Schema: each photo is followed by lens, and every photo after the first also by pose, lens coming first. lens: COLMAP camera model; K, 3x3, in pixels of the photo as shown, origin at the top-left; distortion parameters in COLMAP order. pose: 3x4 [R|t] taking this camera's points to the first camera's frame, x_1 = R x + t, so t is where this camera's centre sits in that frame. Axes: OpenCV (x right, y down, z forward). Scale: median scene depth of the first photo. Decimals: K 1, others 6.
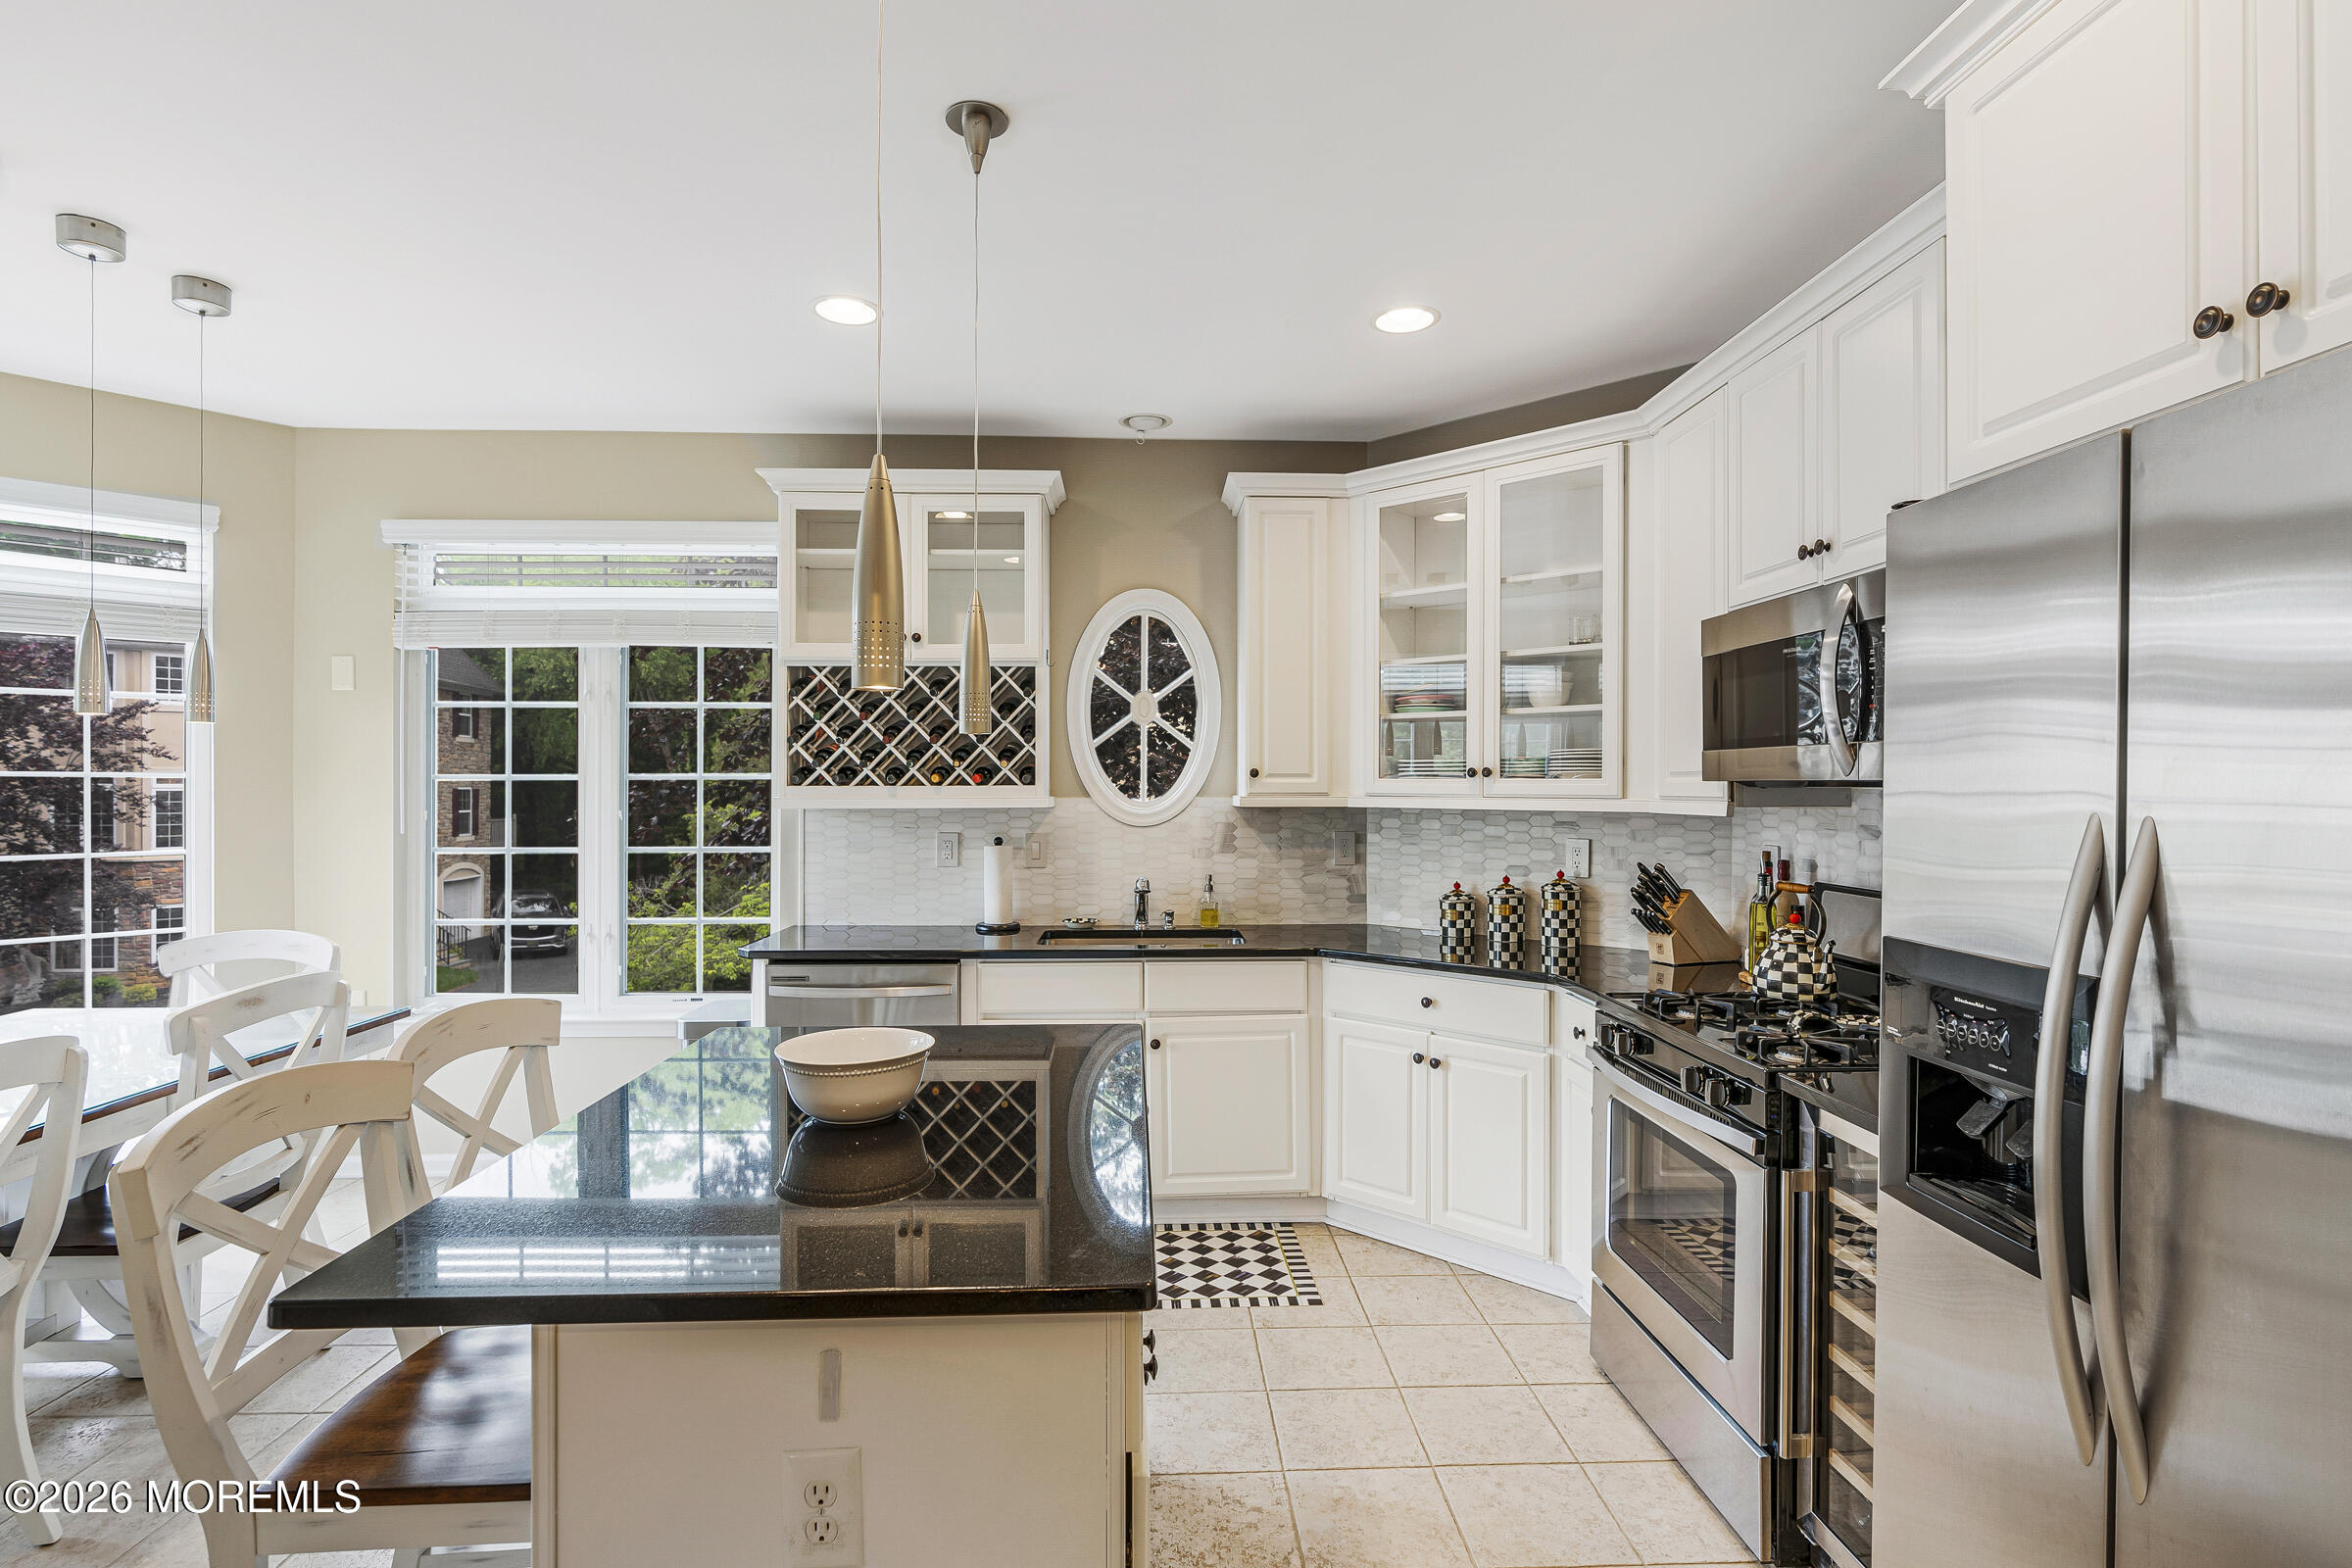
lens RADIAL K [[1095.2, 0, 1173.1], [0, 1095.2, 783.7], [0, 0, 1]] dist [-0.009787, 0.002921]
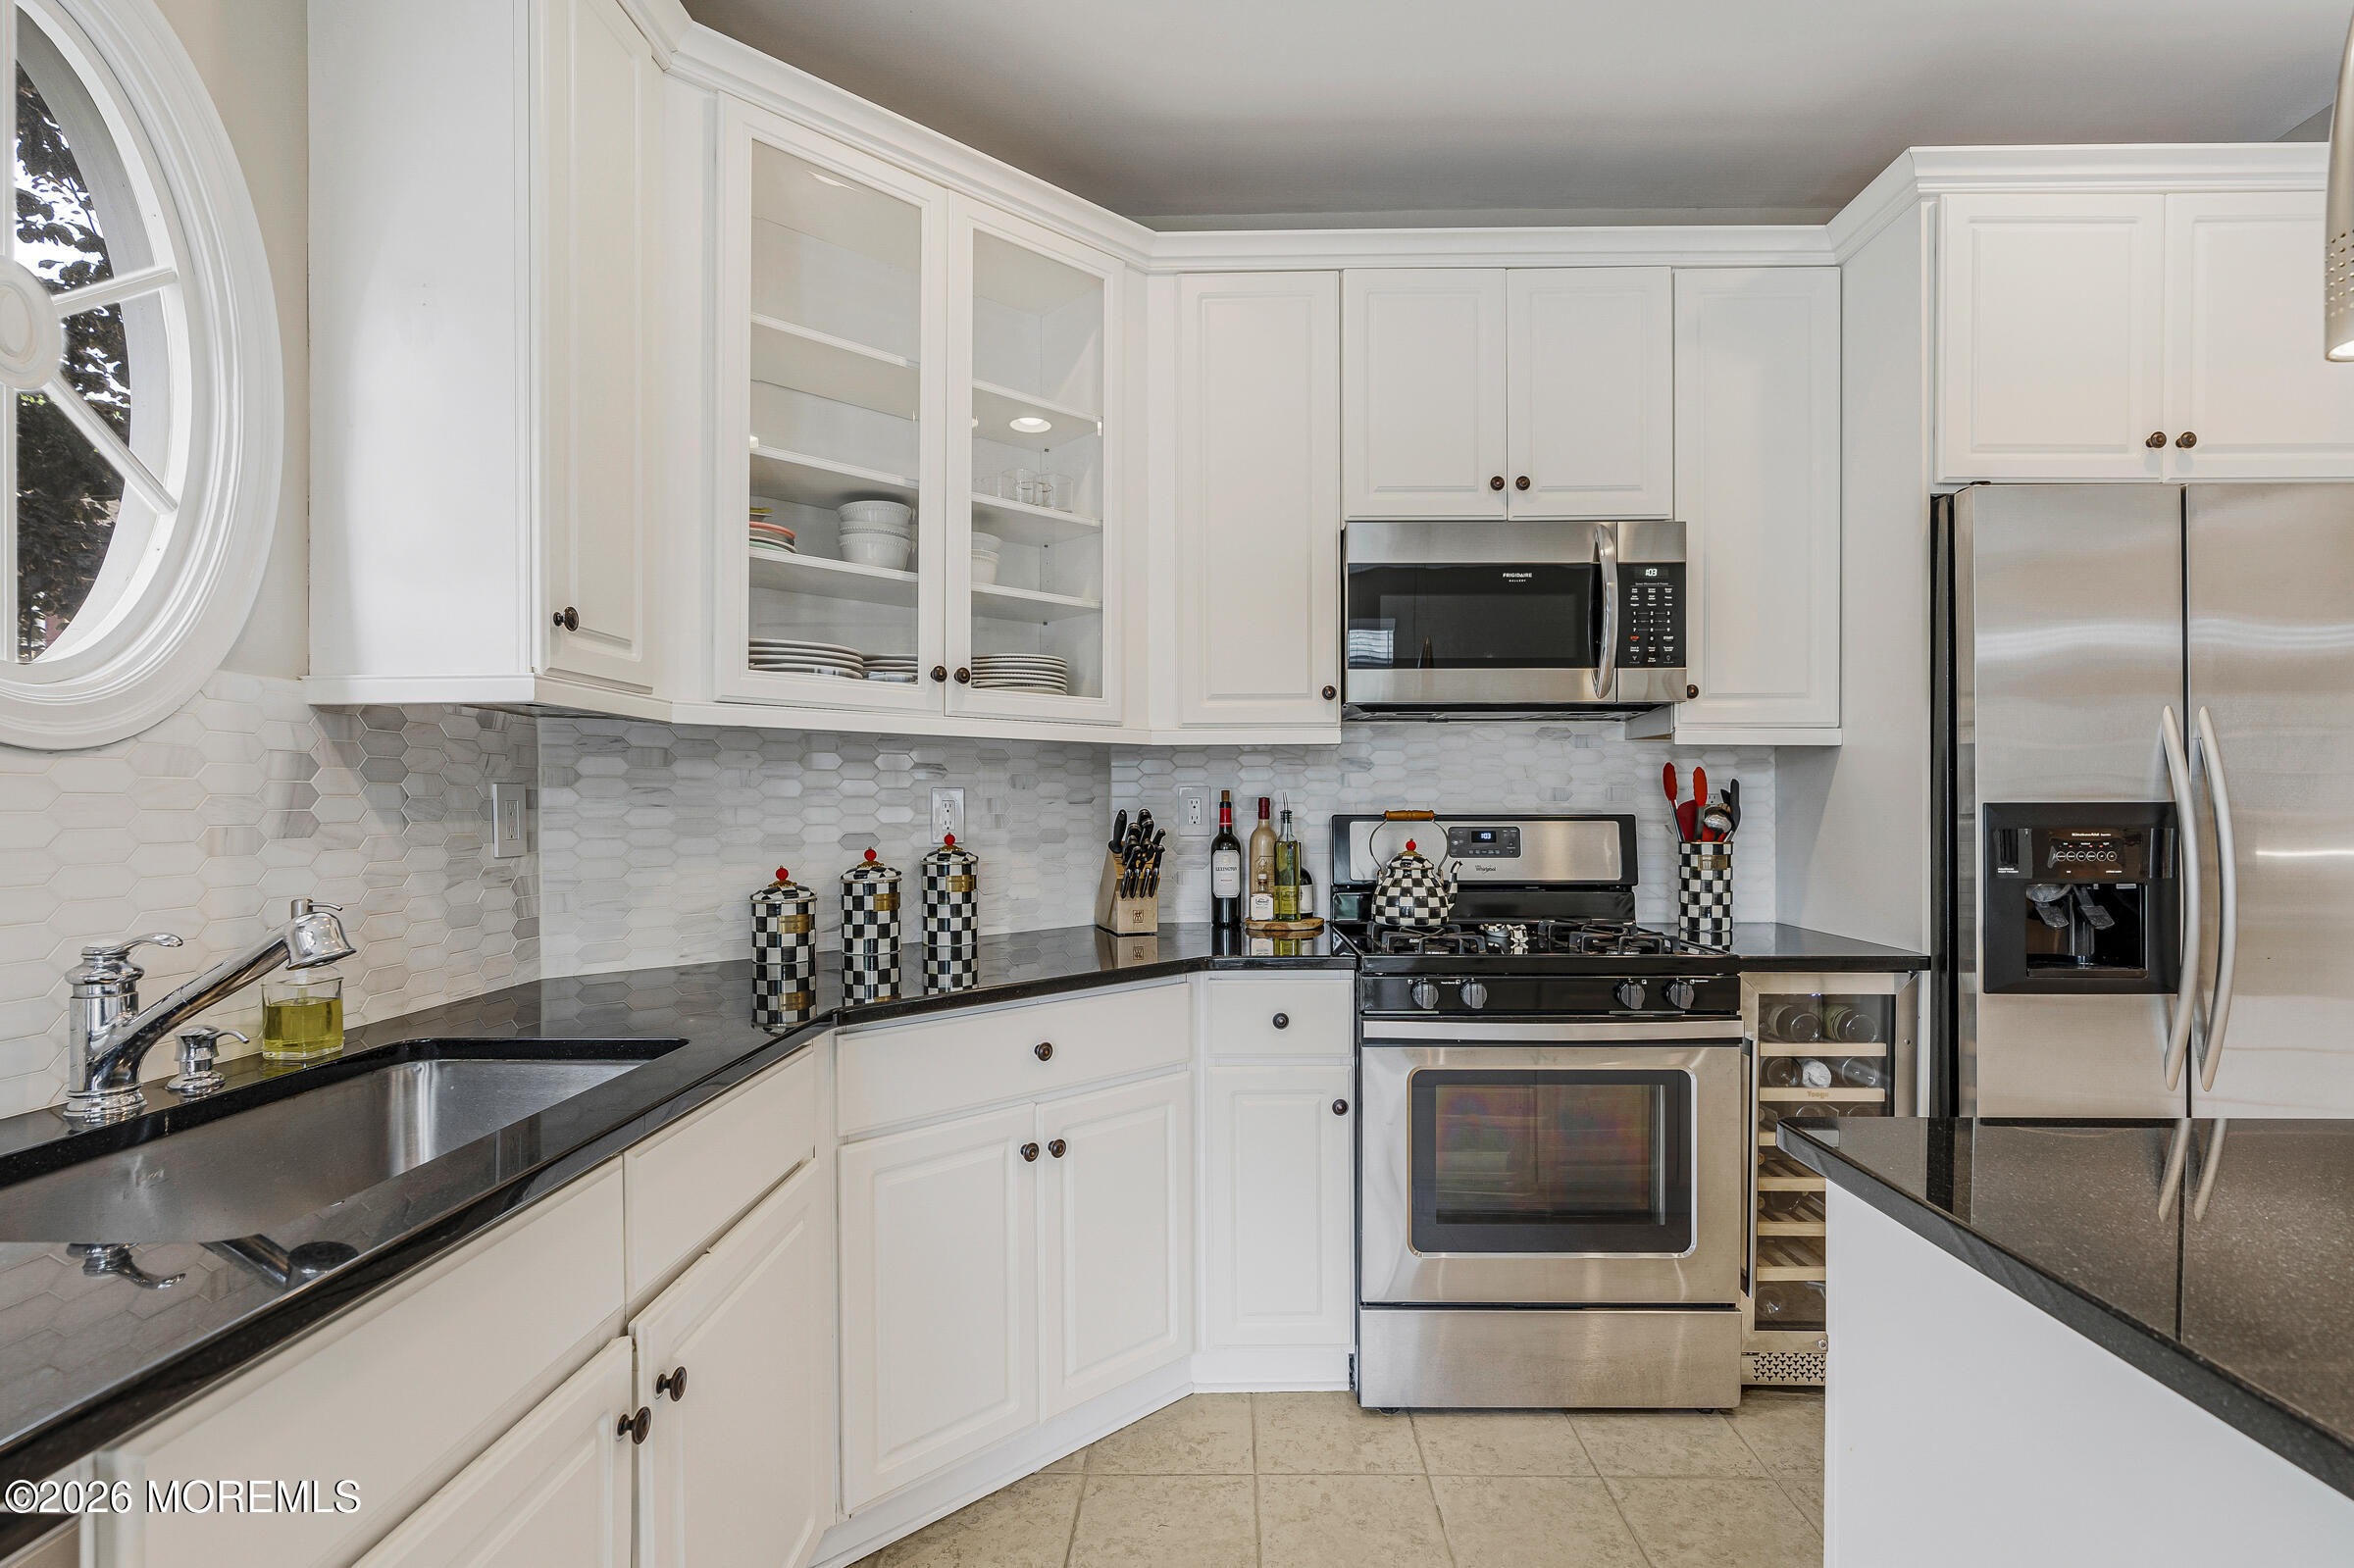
lens RADIAL K [[1096.0, 0, 1166.4], [0, 1096.0, 812.8], [0, 0, 1]] dist [-0.009787, 0.002921]
pose [[0.071626, -0.008624, 0.997394, -0.288443], [-0.001770, 0.999960, 0.008774, 0.054041], [-0.997430, -0.002394, 0.071608, 0.731678]]
